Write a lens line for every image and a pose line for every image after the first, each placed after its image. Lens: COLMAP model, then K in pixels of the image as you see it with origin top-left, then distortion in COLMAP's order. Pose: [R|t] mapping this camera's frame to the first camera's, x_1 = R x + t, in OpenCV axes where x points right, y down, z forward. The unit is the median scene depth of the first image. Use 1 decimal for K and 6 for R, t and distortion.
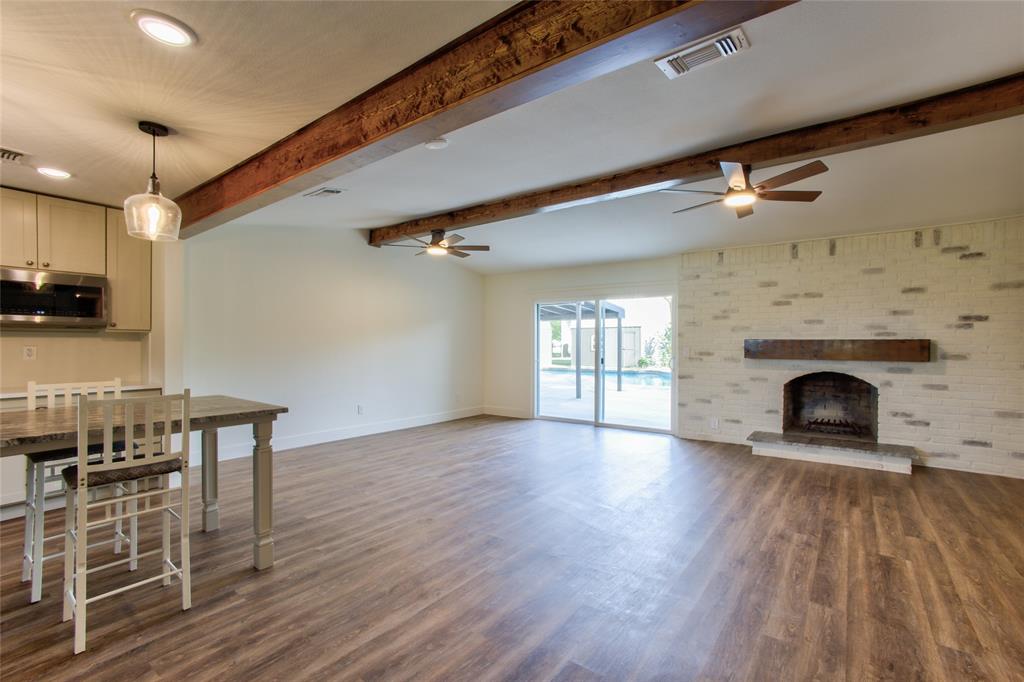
lens RADIAL K [[454.6, 0, 512.0], [0, 454.6, 341.0], [0, 0, 1]] dist [-0.076458, 0.036217]
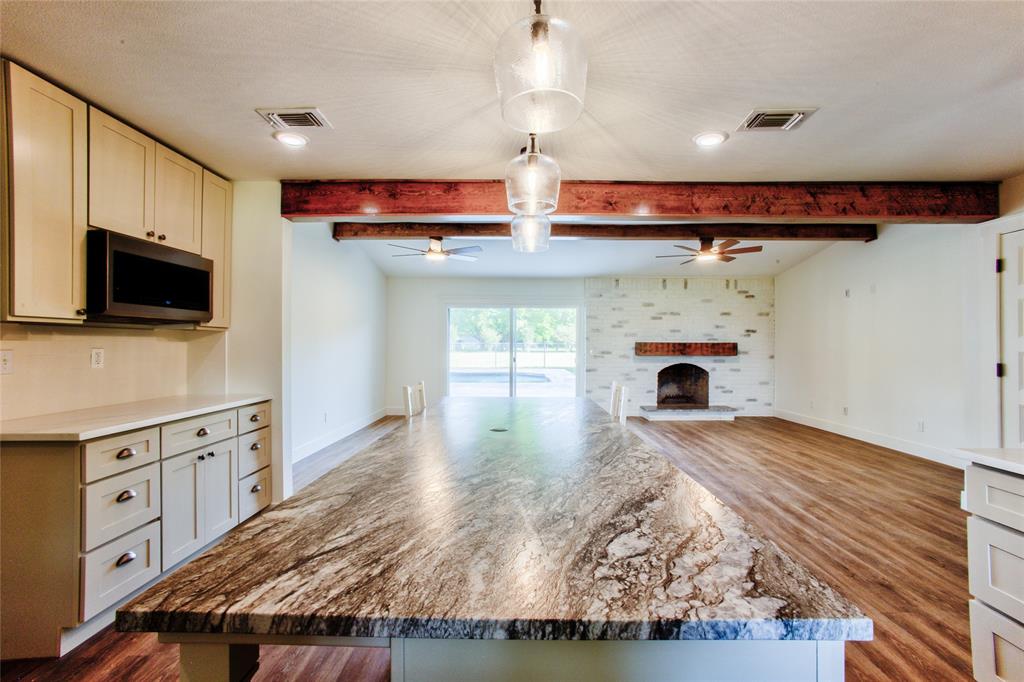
lens RADIAL K [[454.6, 0, 512.0], [0, 454.6, 341.0], [0, 0, 1]] dist [-0.076458, 0.036217]
pose [[0.820879, 0.005715, 0.571074, -0.735201], [-0.003477, 0.999981, -0.005010, 0.001074], [-0.571092, 0.002126, 0.820883, 0.042261]]
